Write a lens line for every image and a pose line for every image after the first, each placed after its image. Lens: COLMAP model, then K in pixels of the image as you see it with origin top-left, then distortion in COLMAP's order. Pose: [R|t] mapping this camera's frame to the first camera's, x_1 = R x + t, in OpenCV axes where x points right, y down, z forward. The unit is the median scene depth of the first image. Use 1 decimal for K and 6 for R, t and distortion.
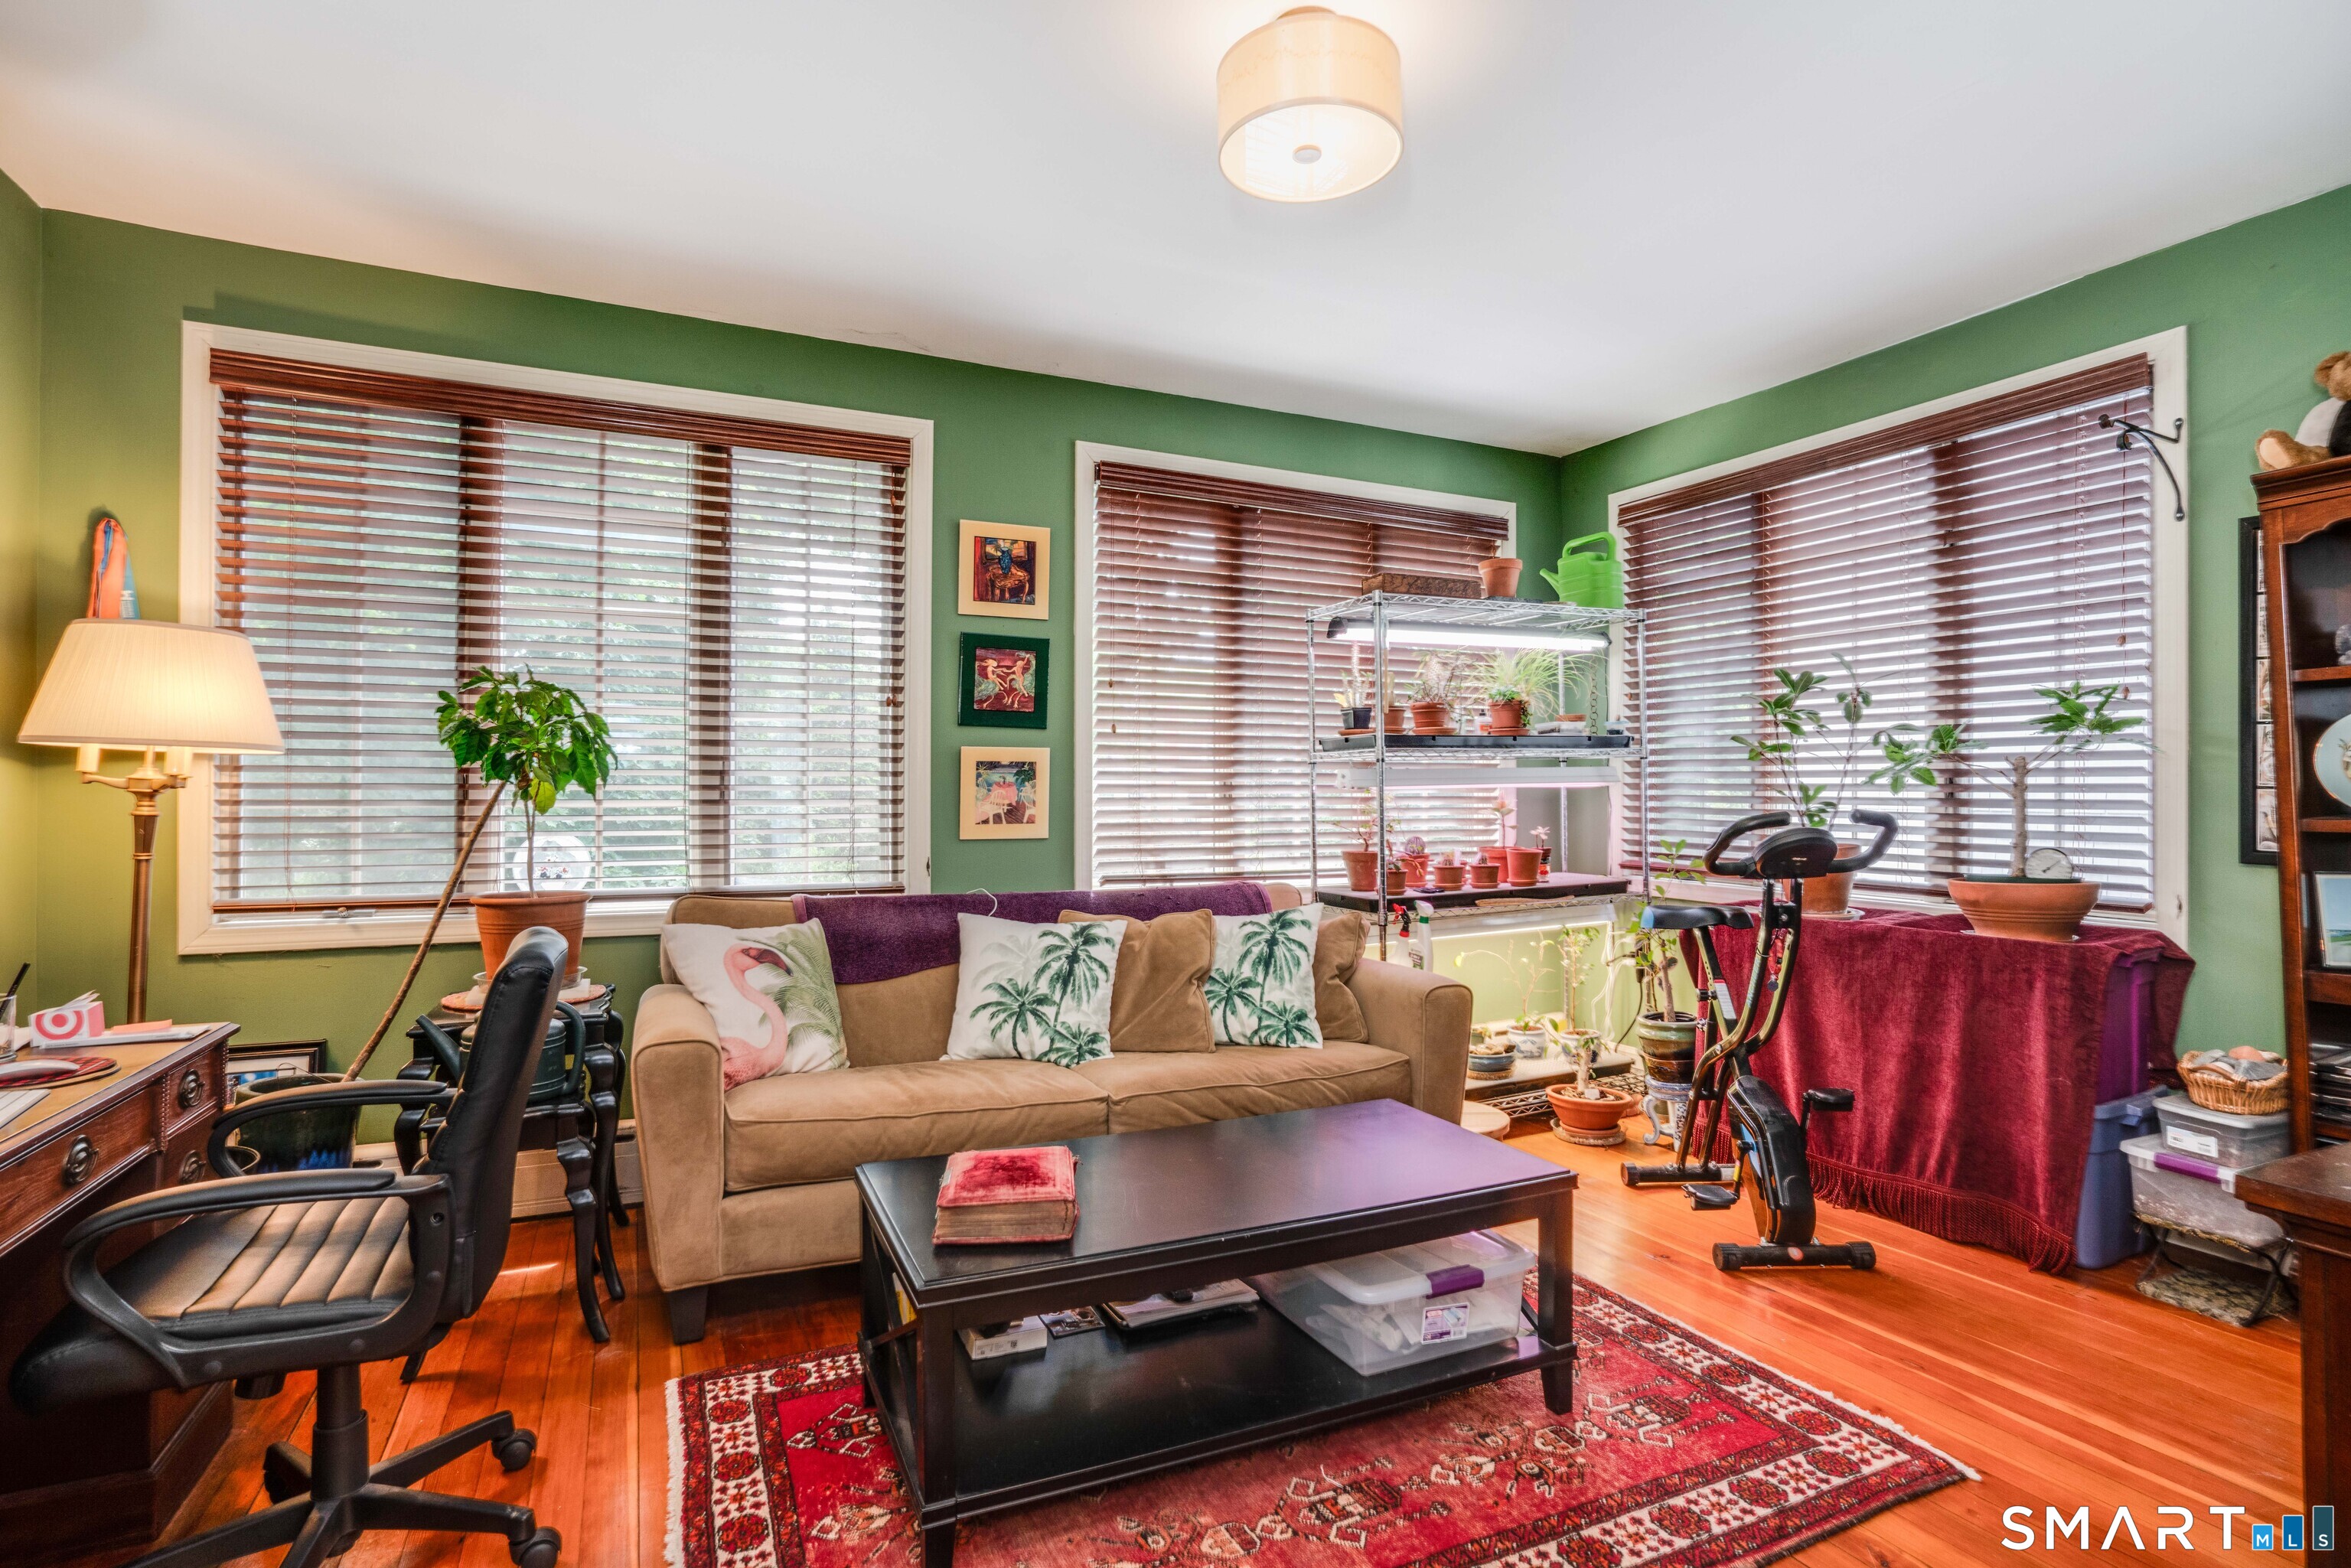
lens RADIAL K [[1067.0, 0, 1160.6], [0, 1067.0, 769.5], [0, 0, 1]] dist [-0.028895, 0.000777]
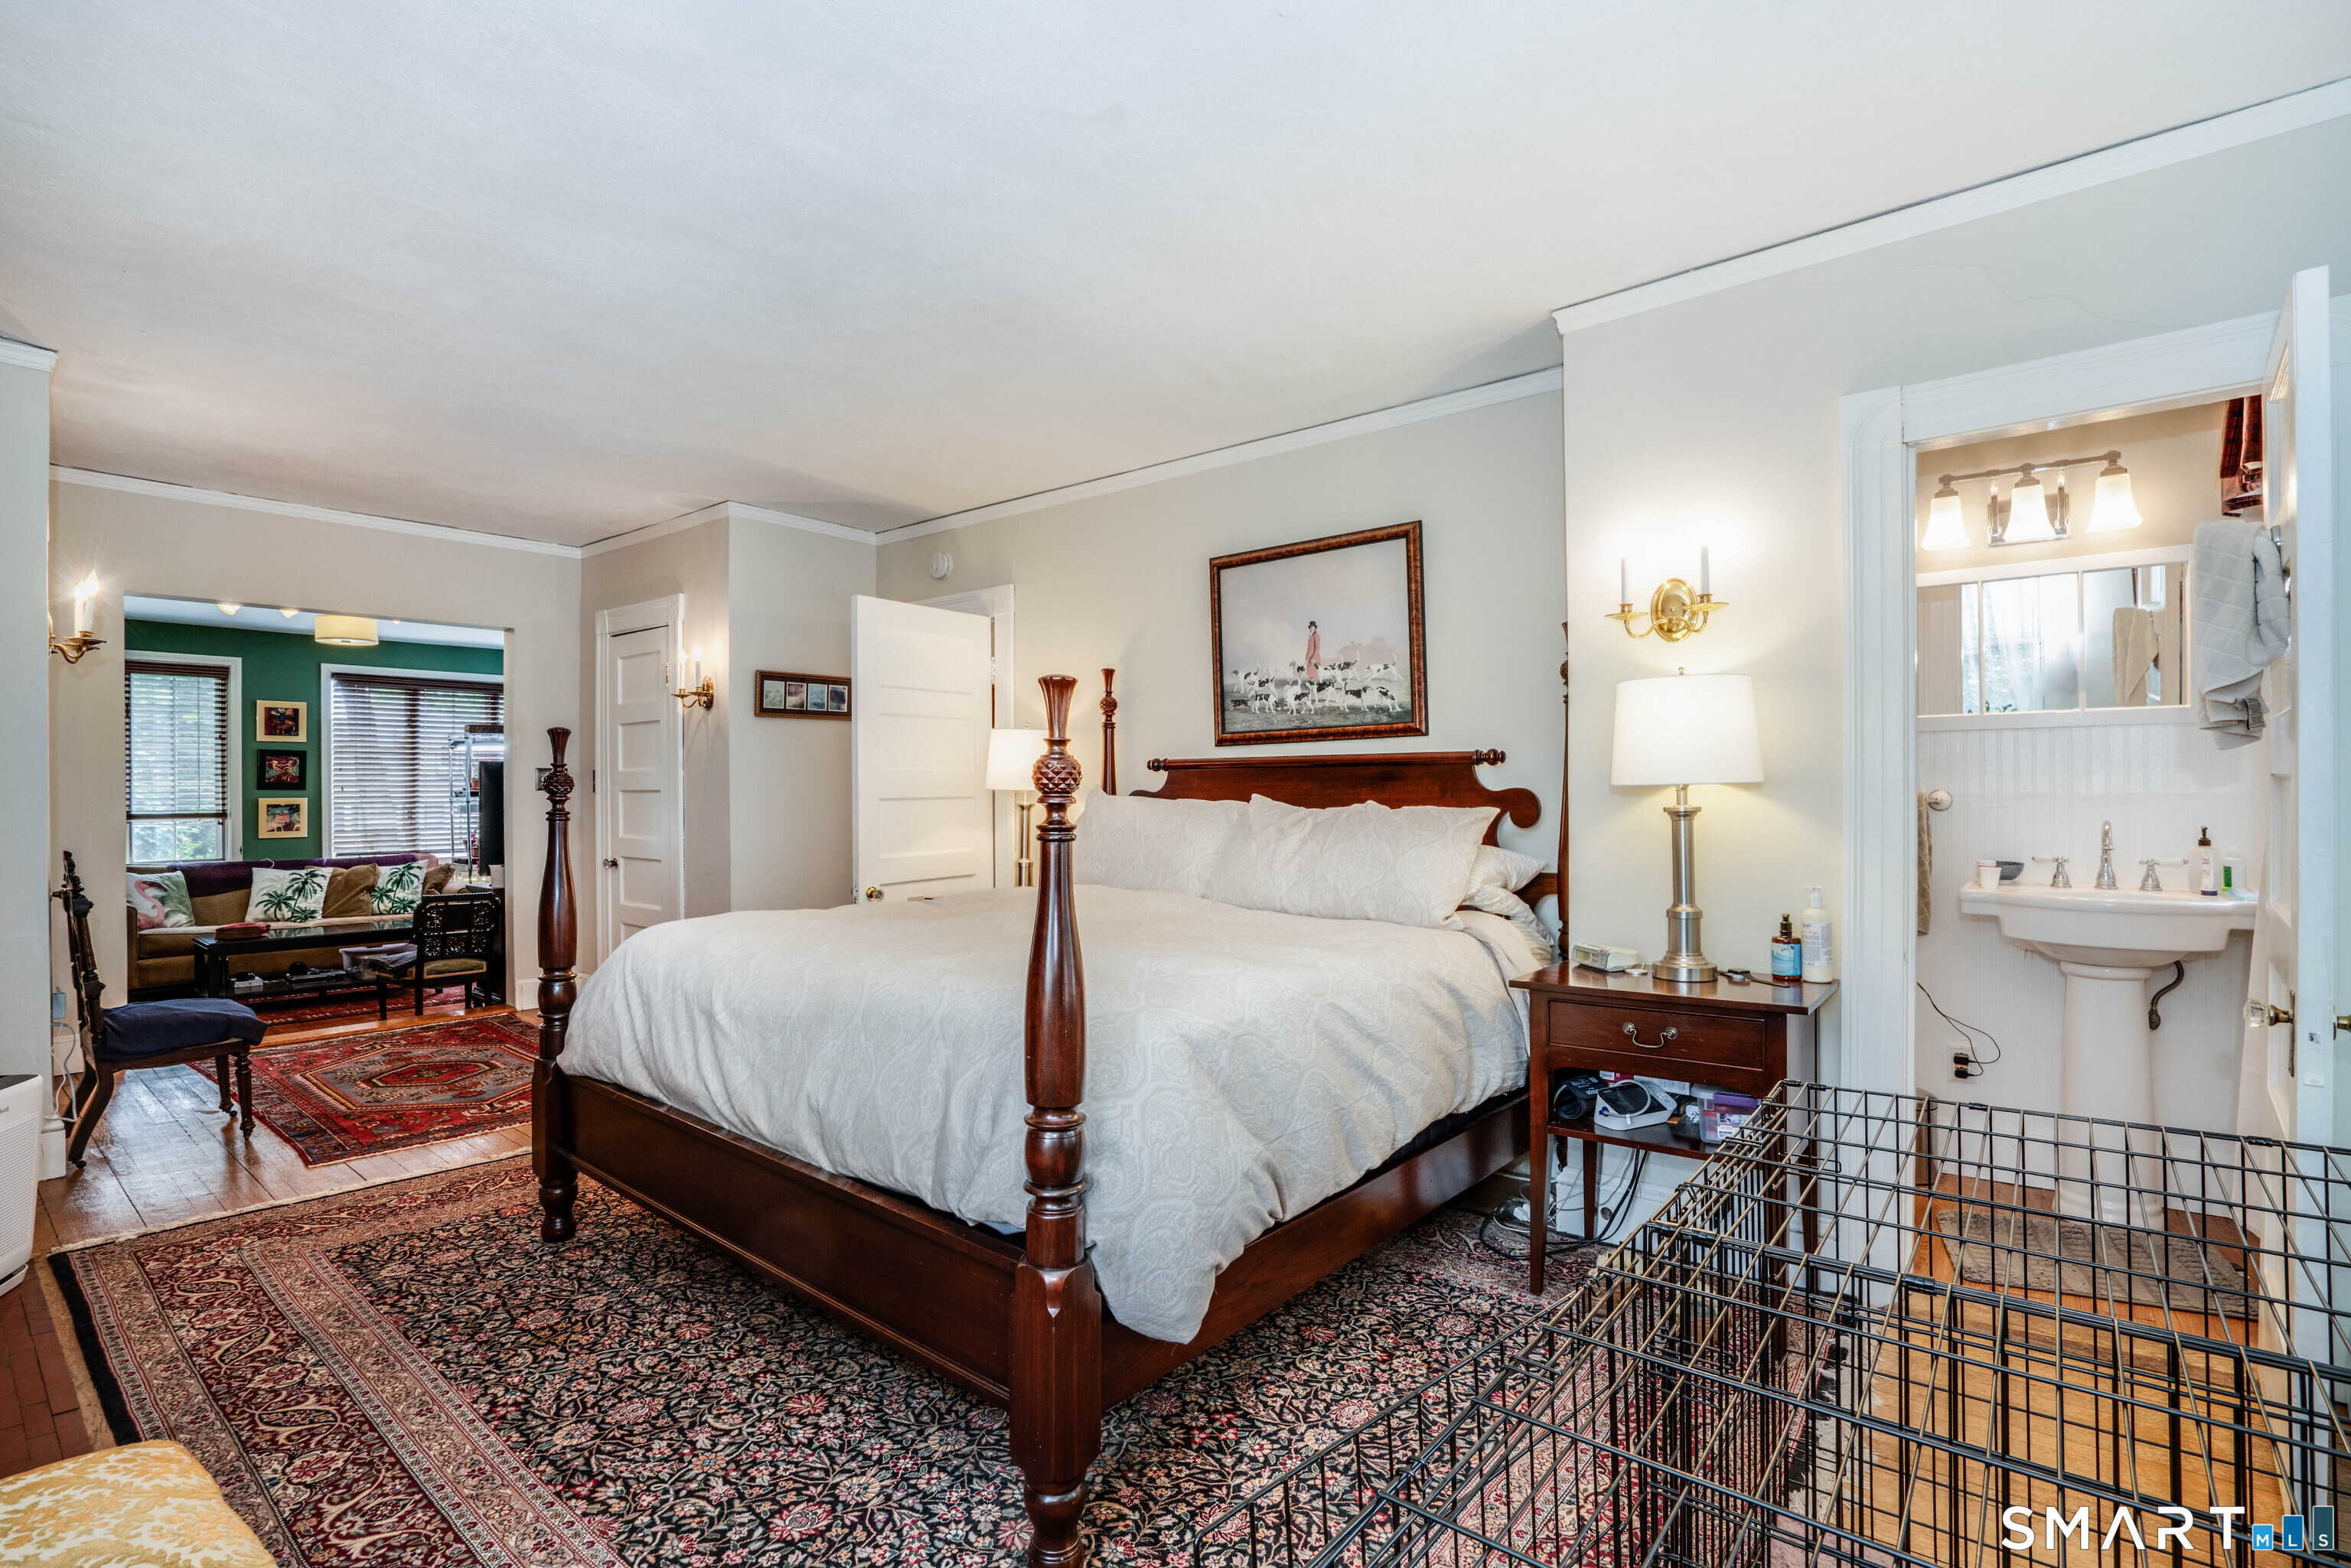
lens RADIAL K [[1067.0, 0, 1181.3], [0, 1067.0, 784.9], [0, 0, 1]] dist [-0.028895, 0.000777]
pose [[0.906313, -0.006386, 0.422559, 0.699481], [0.000656, 0.999906, 0.013704, -0.083722], [-0.422607, -0.012143, 0.906232, -1.979143]]
